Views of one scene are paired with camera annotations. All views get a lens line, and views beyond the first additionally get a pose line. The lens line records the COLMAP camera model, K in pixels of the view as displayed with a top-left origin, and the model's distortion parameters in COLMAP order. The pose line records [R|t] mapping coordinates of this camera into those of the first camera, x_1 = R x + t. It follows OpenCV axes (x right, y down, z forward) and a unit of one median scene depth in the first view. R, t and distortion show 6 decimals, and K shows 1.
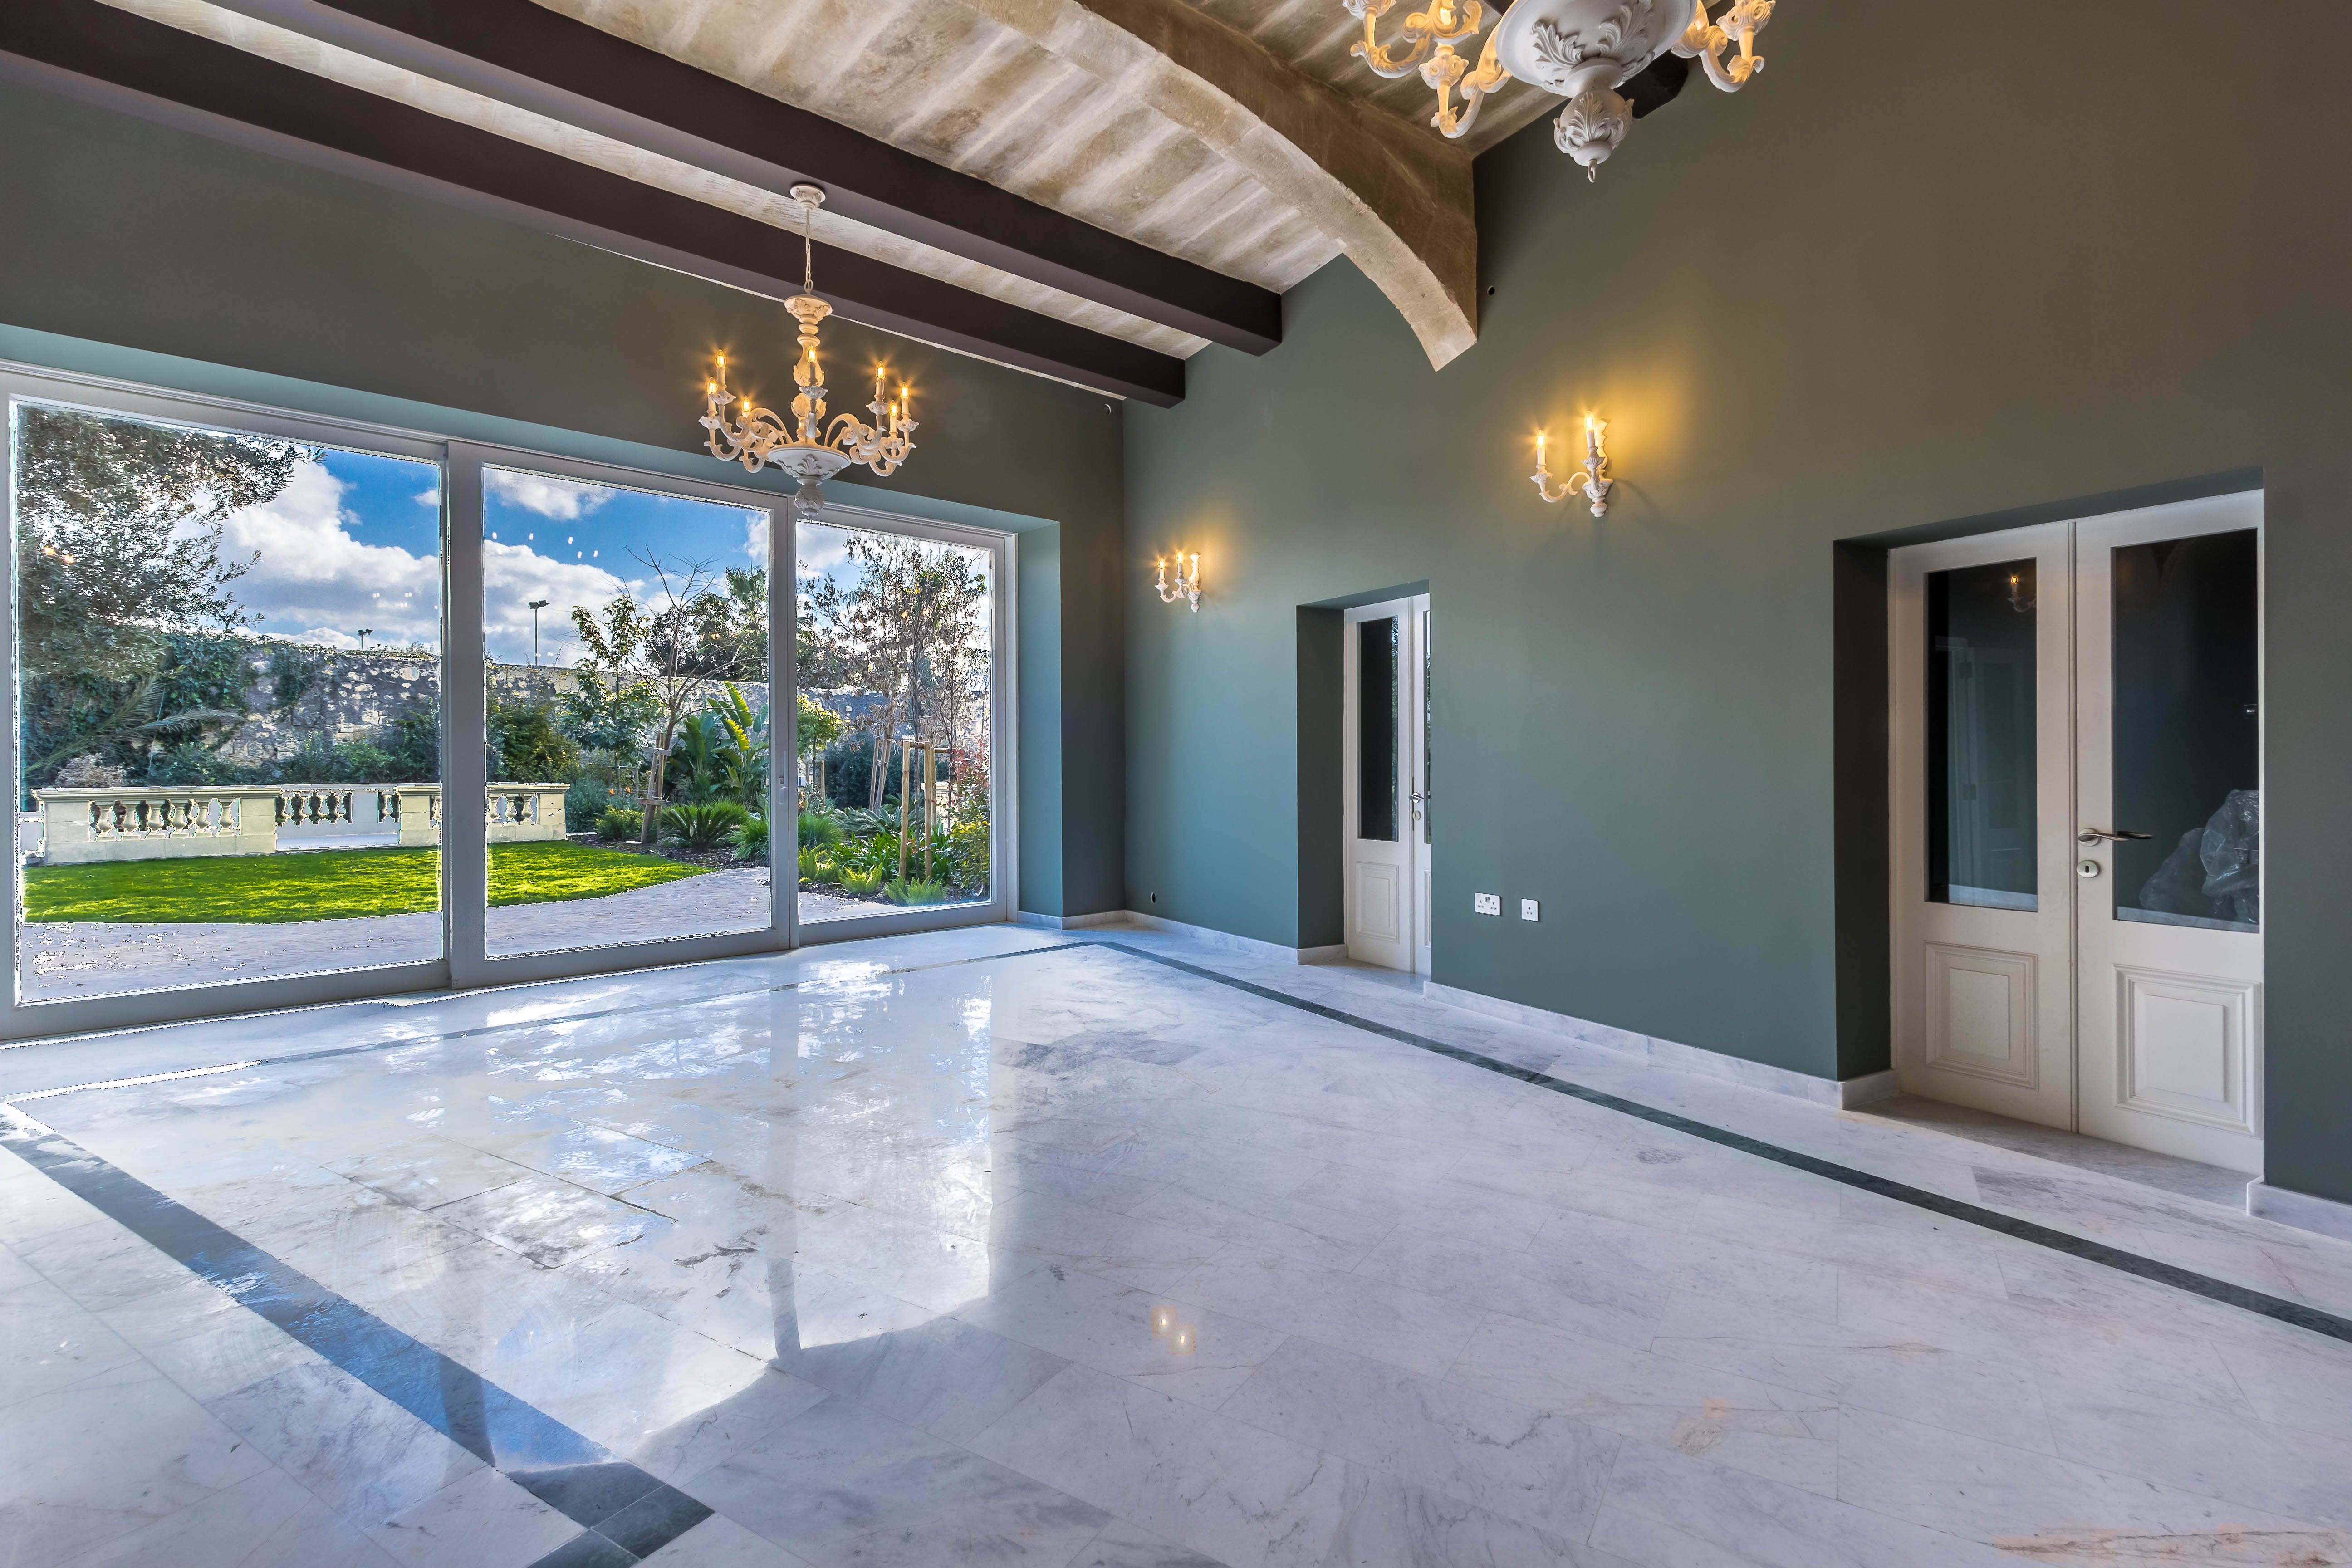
lens RADIAL K [[1080.4, 0, 1171.8], [0, 1080.4, 775.5], [0, 0, 1]] dist [0.002208, 0.000823]
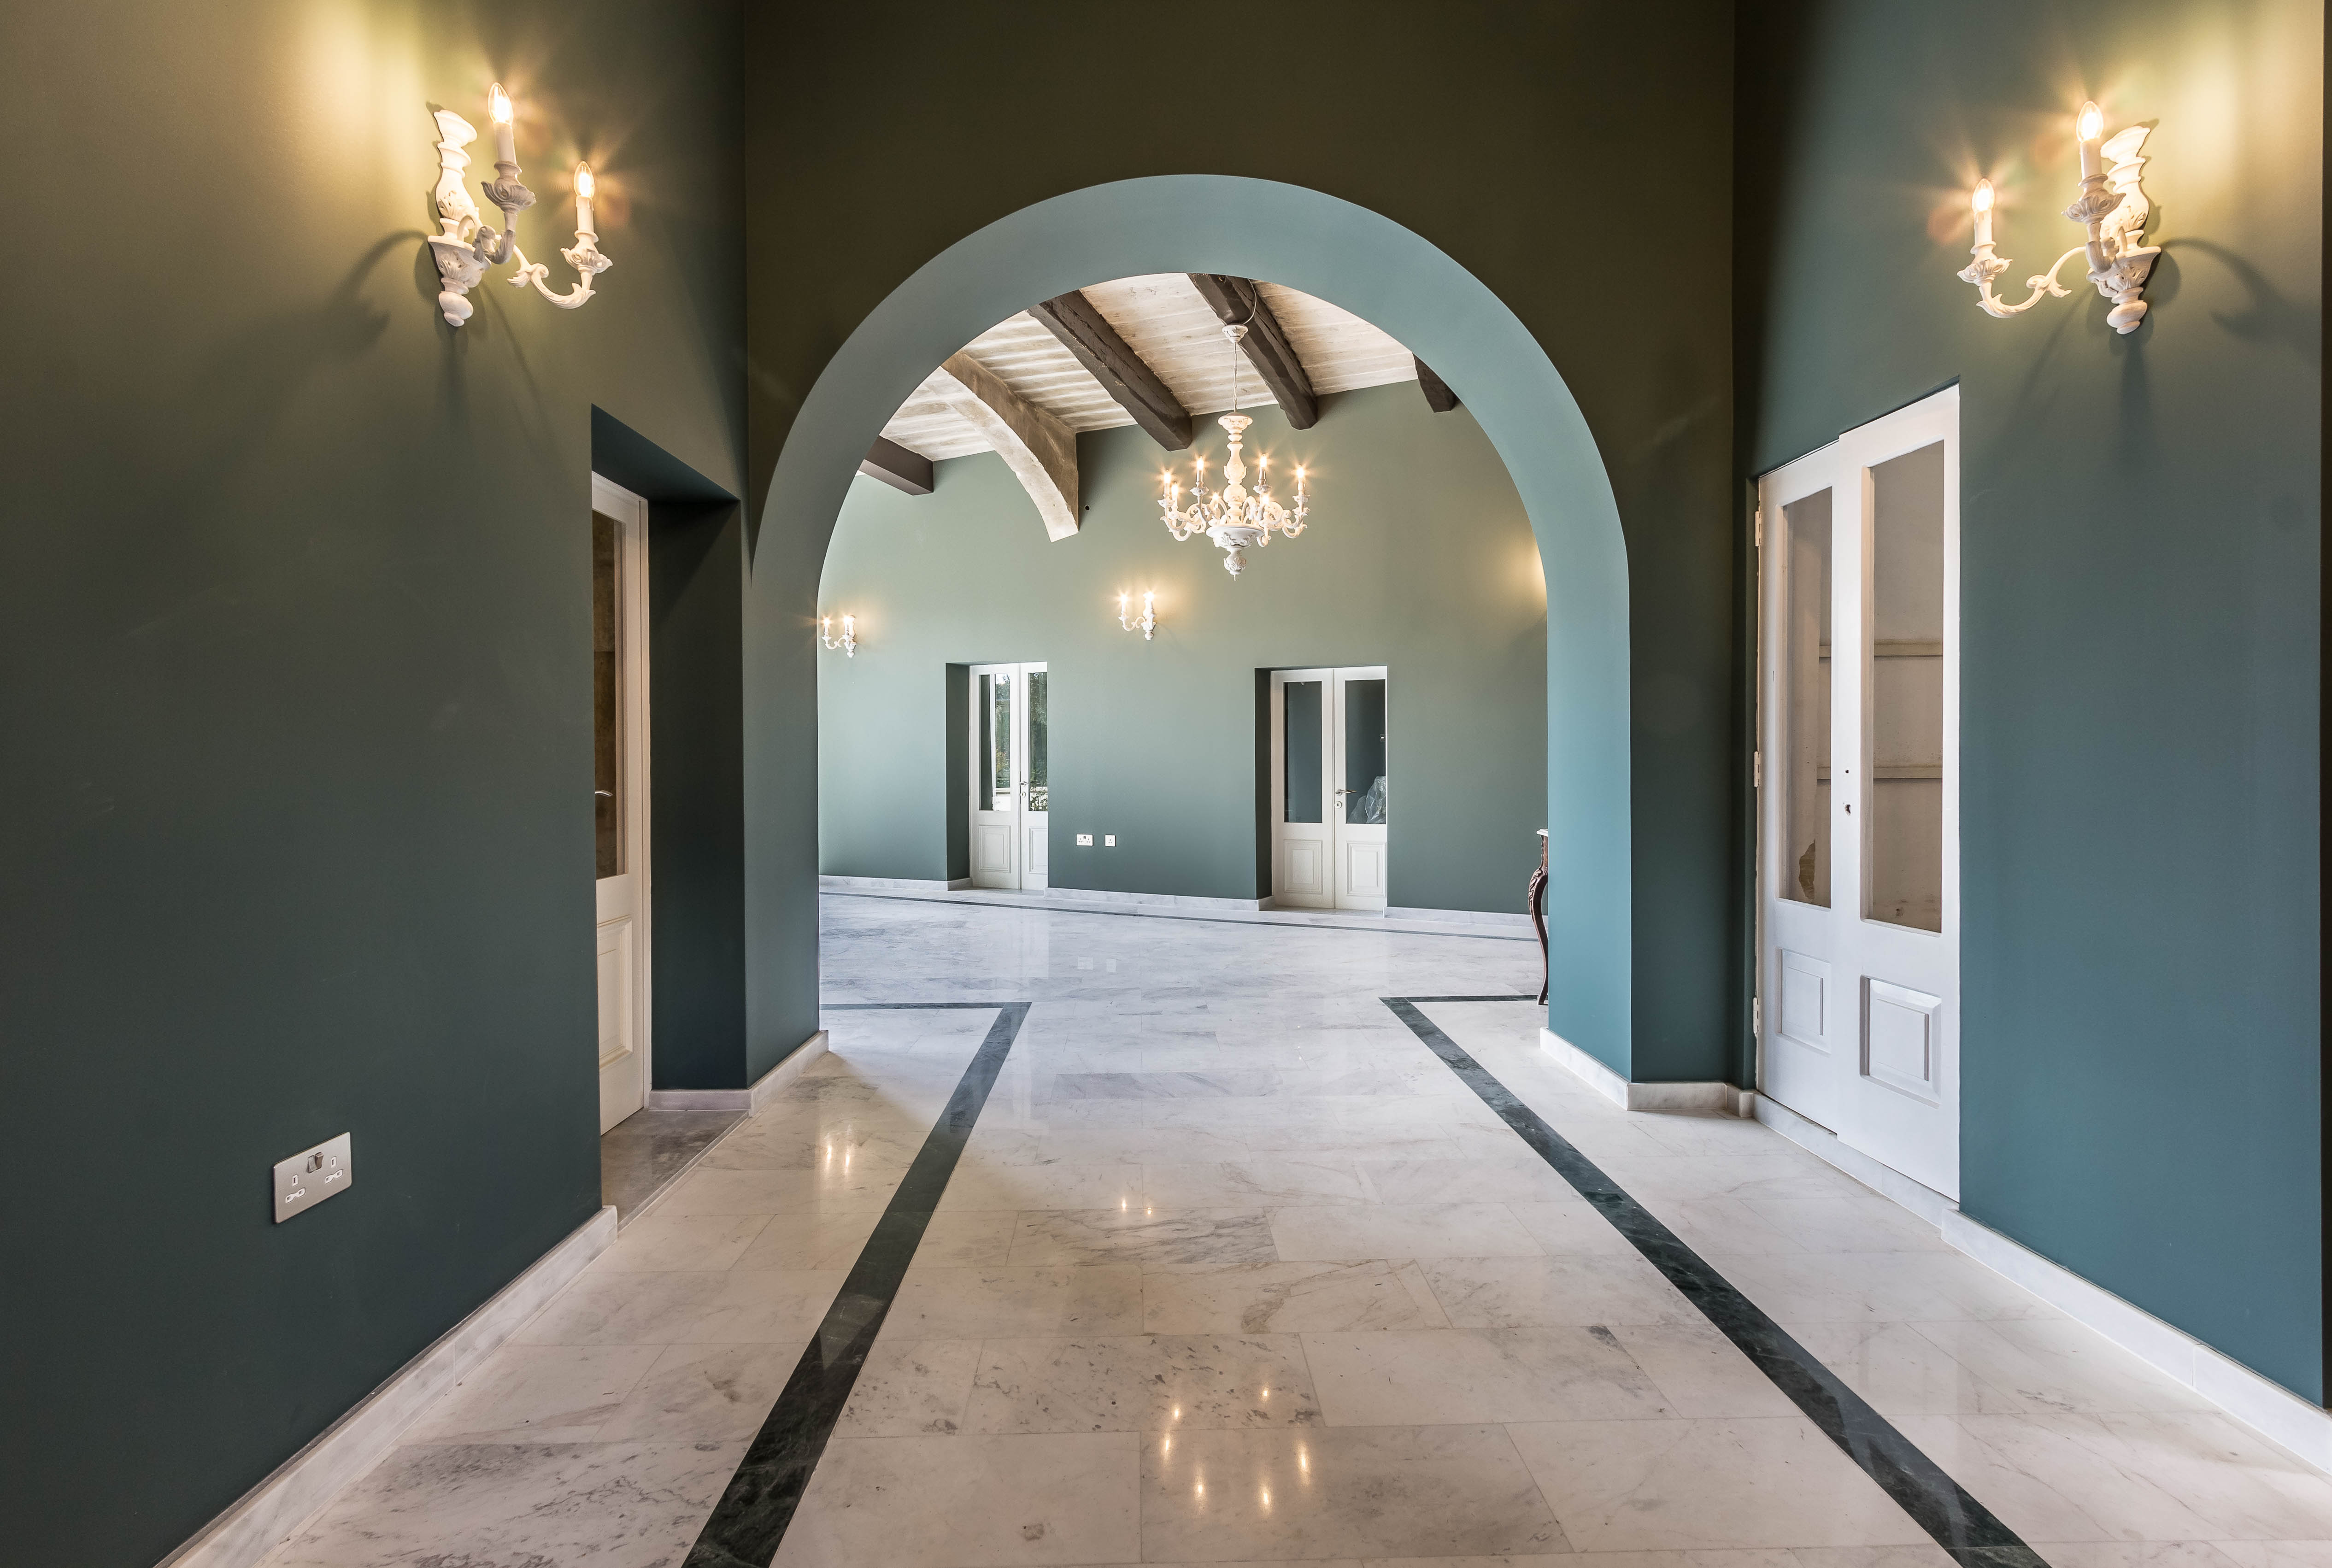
lens RADIAL K [[1104.5, 0, 1166.0], [0, 1104.5, 784.0], [0, 0, 1]] dist [0.000928, 0.000162]
pose [[0.830031, -0.011245, 0.557603, -0.515049], [0.006123, 0.999920, 0.011051, 0.003421], [-0.557683, -0.005758, 0.830034, -0.511503]]
